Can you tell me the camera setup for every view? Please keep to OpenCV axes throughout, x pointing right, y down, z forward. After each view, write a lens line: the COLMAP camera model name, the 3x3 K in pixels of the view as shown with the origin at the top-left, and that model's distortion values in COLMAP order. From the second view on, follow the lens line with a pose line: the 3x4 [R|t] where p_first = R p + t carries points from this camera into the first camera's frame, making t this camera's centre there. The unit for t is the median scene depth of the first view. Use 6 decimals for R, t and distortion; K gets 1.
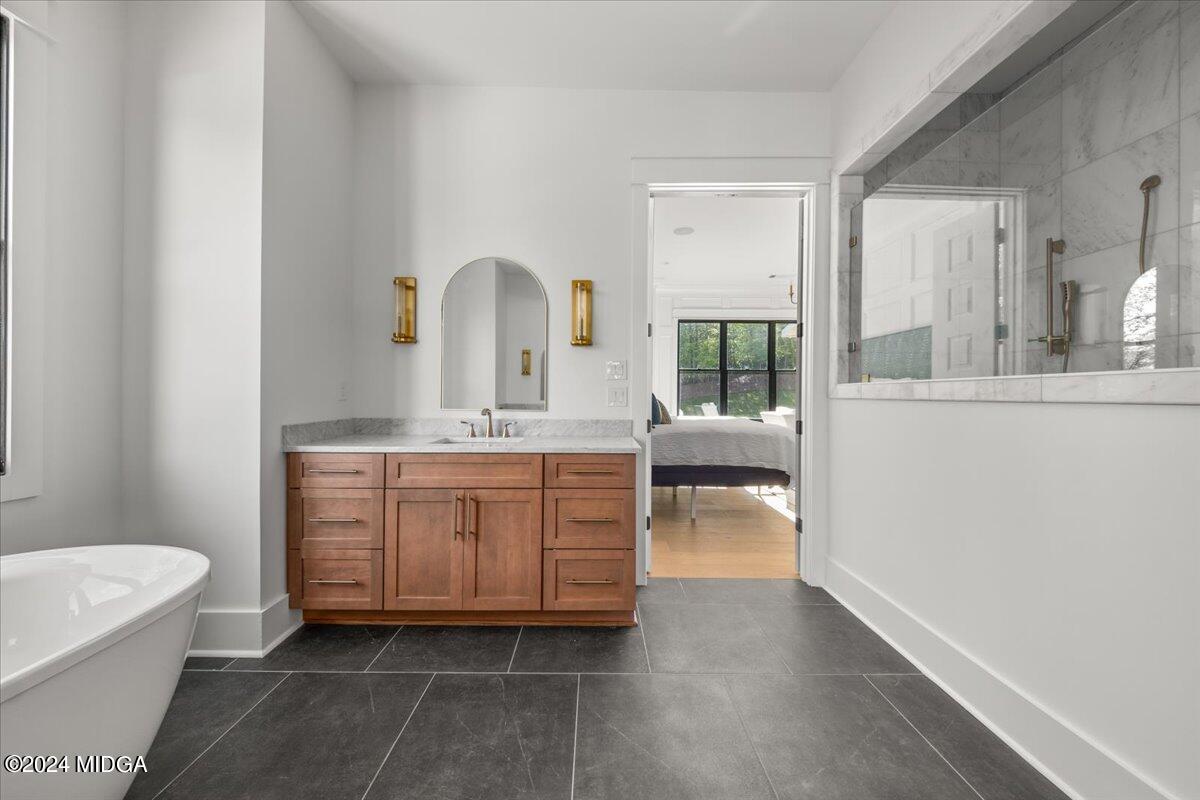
lens RADIAL K [[427.8, 0, 597.6], [0, 427.8, 392.9], [0, 0, 1]] dist [-0.000447, -0.000009]
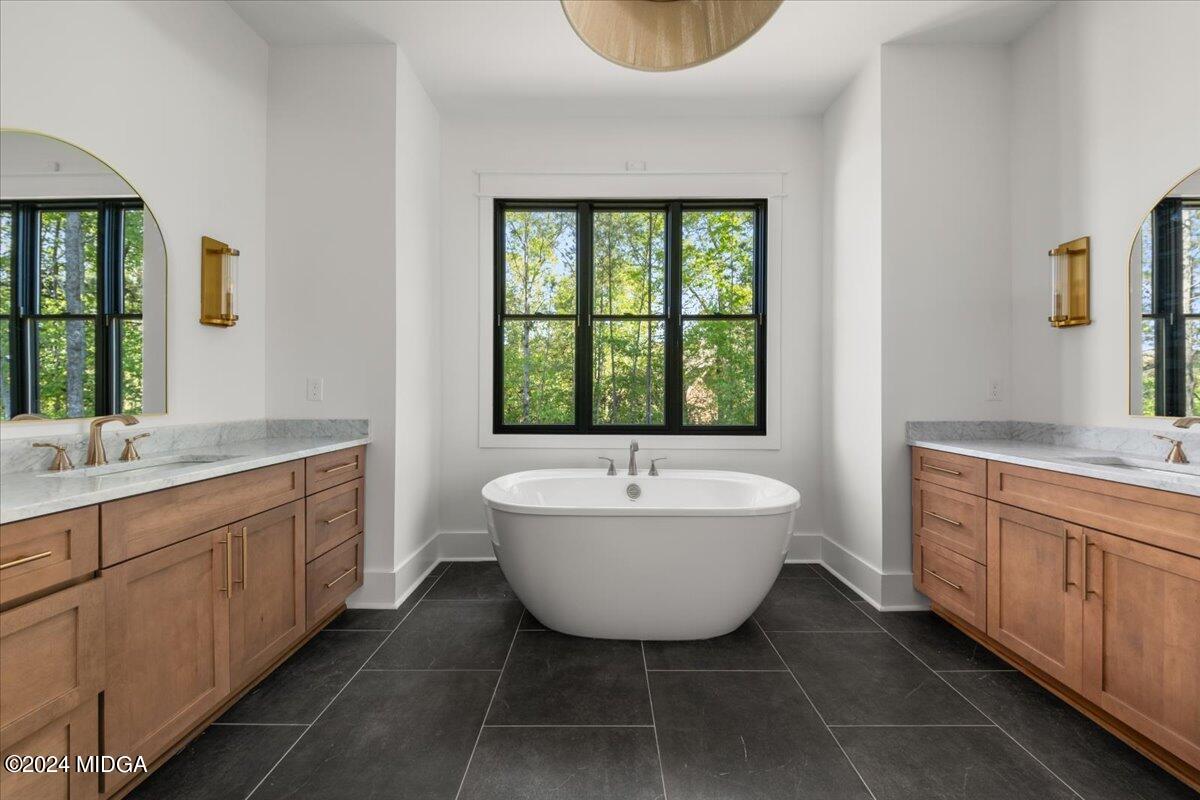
lens RADIAL K [[427.8, 0, 597.6], [0, 427.8, 392.9], [0, 0, 1]] dist [-0.000447, -0.000009]
pose [[-0.003587, -0.000525, -0.999993, 0.394596], [0.003224, 0.999995, -0.000536, -0.000417], [0.999988, -0.003226, -0.003585, 0.189535]]
